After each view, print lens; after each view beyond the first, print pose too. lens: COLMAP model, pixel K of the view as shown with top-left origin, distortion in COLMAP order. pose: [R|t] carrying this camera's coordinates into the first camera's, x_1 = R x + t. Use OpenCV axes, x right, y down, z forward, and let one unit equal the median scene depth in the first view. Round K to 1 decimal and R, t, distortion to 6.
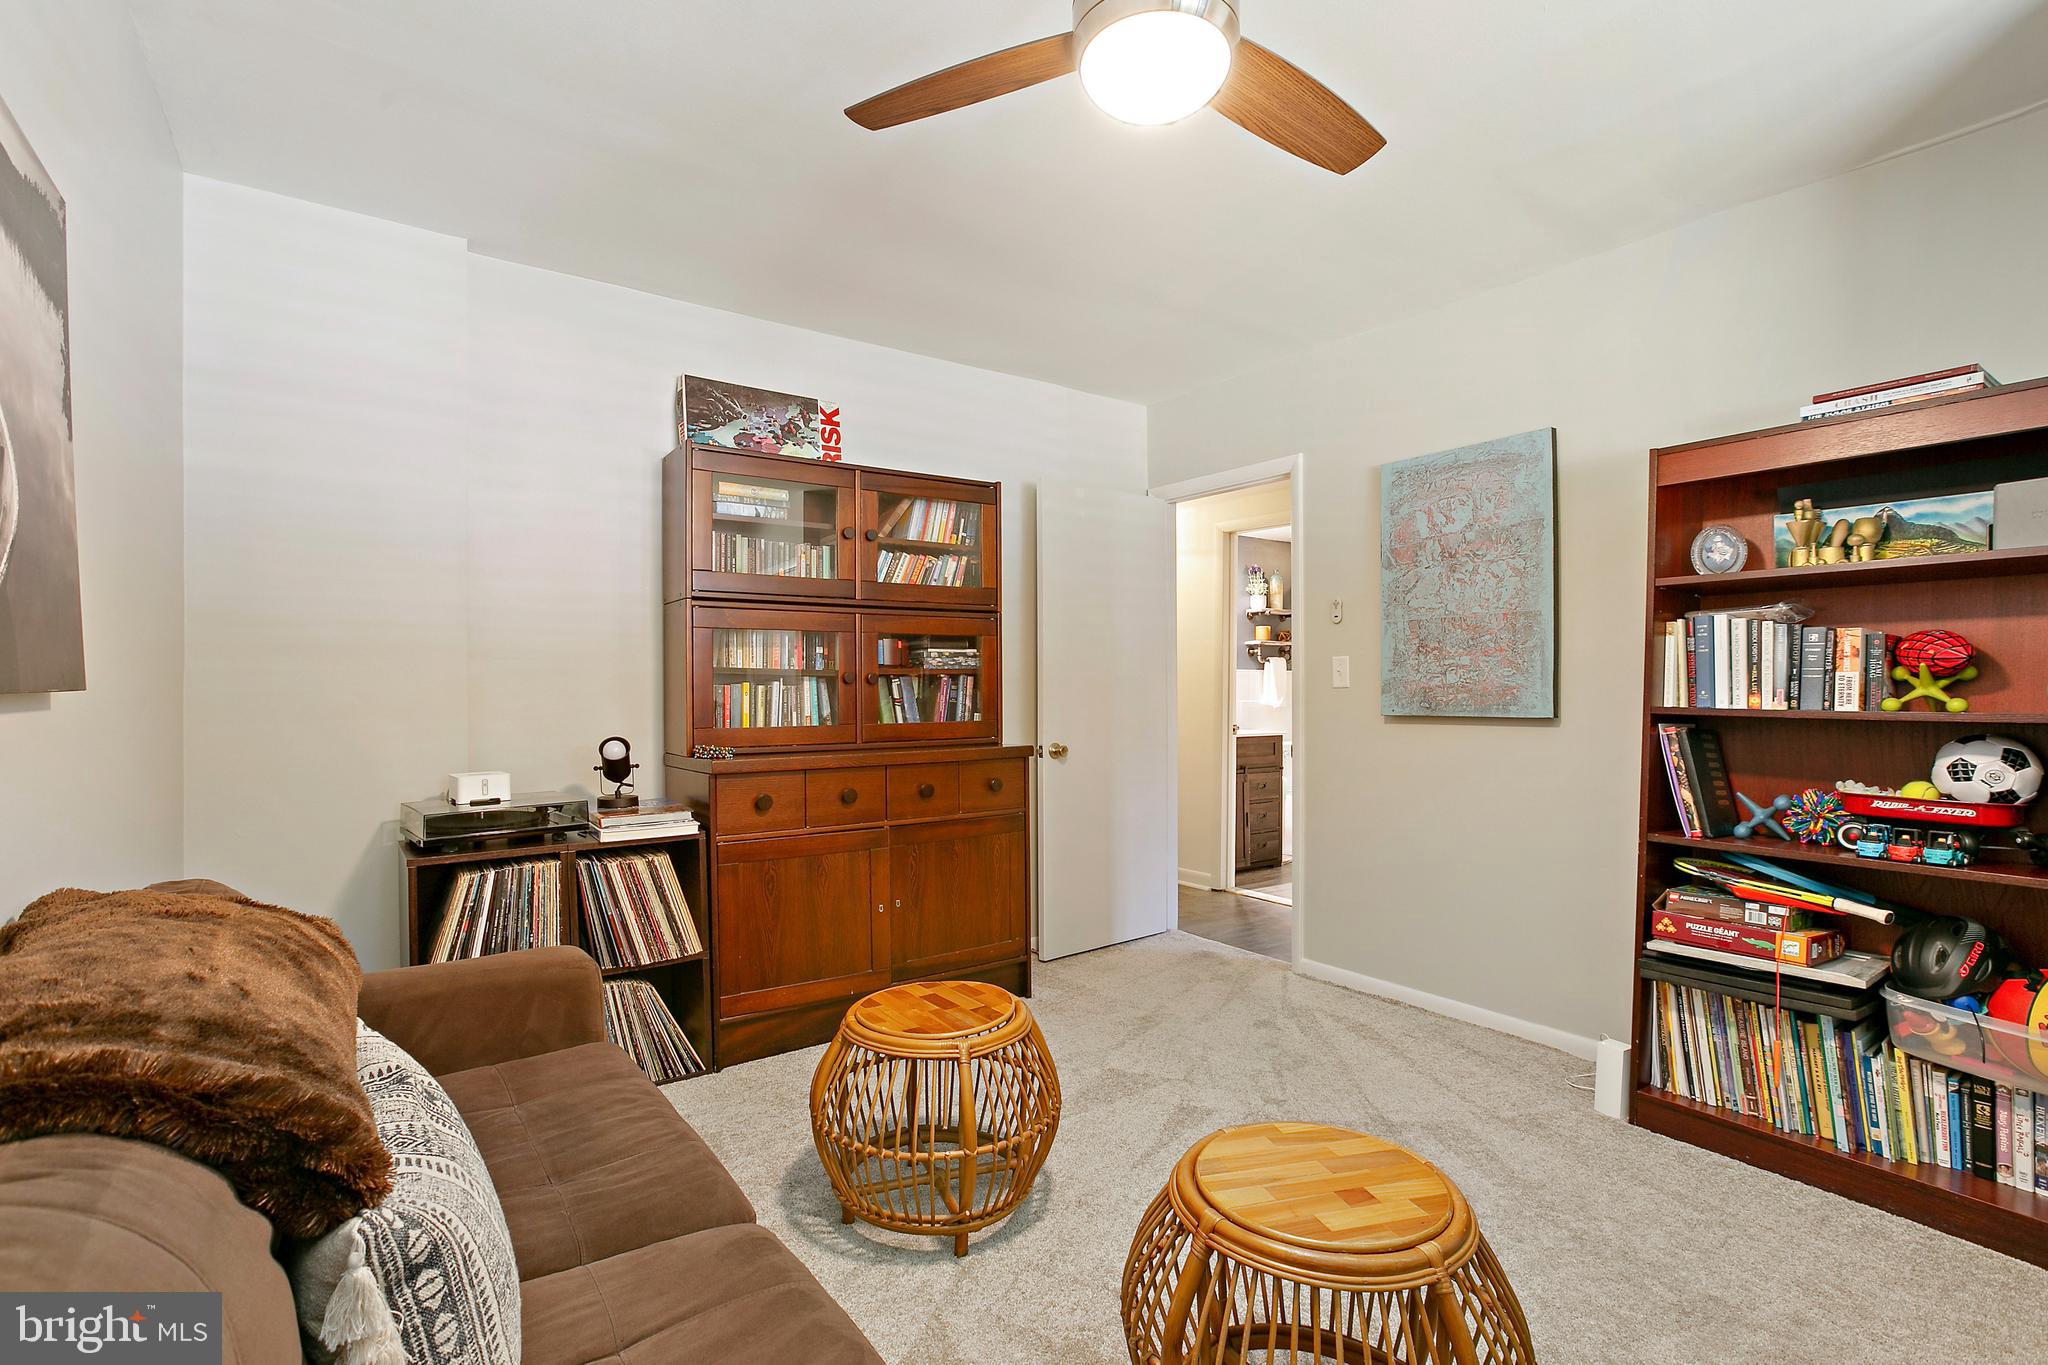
lens RADIAL K [[962.9, 0, 1046.8], [0, 962.9, 696.9], [0, 0, 1]] dist [-0.033194, 0.016343]
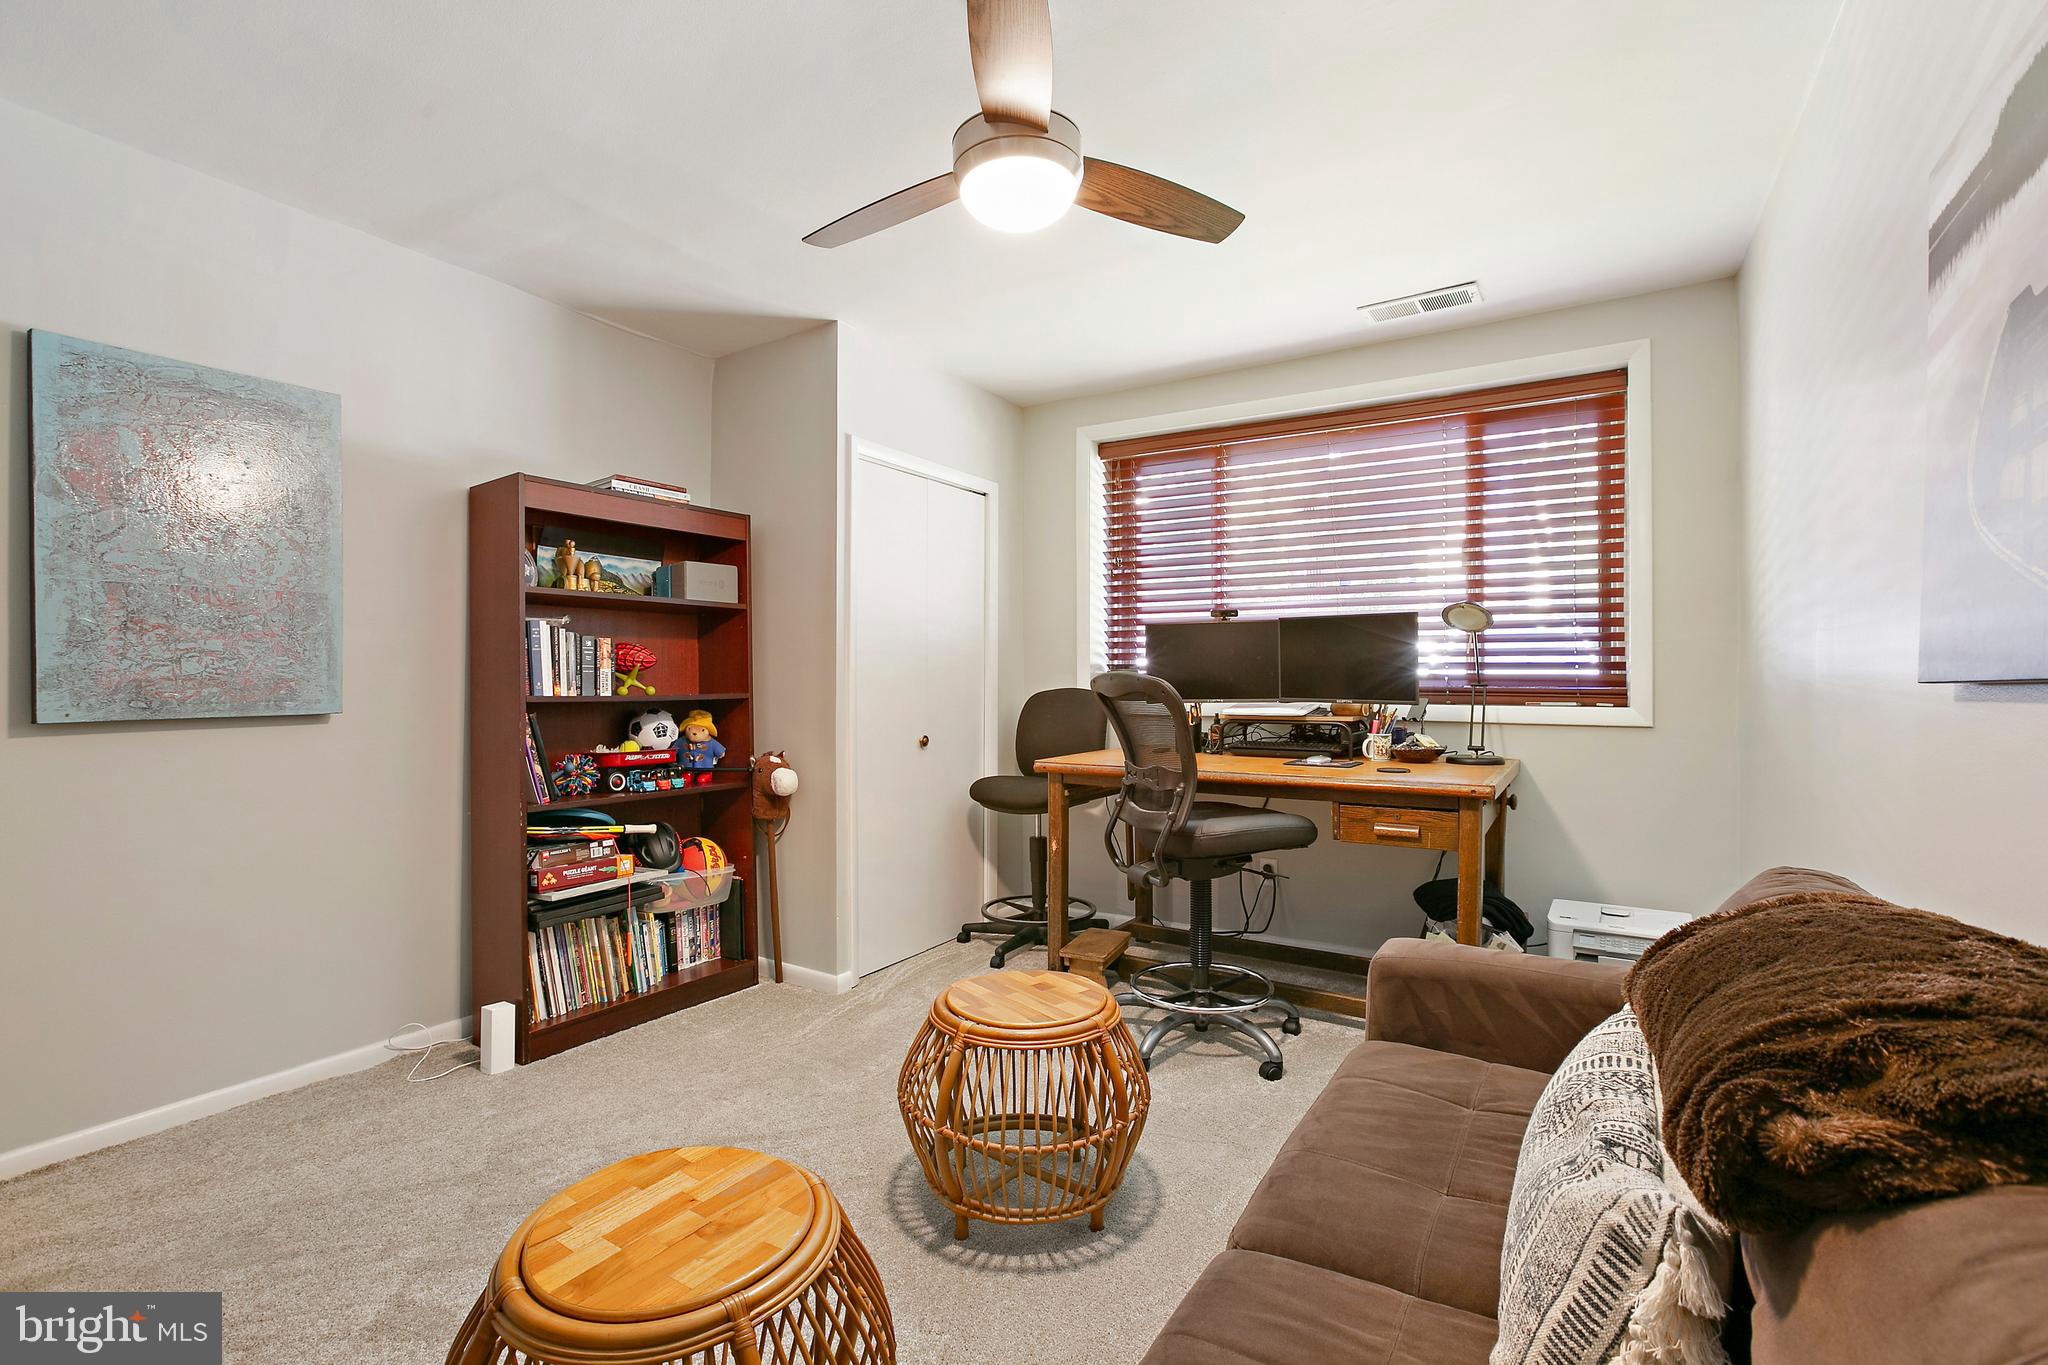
lens RADIAL K [[938.3, 0, 998.1], [0, 938.3, 651.5], [0, 0, 1]] dist [-0.035116, 0.020532]
pose [[-0.356949, 0.020682, 0.933895, -0.664291], [0.003468, 0.999777, -0.020815, -0.020189], [-0.934117, -0.004191, -0.356941, 0.916438]]
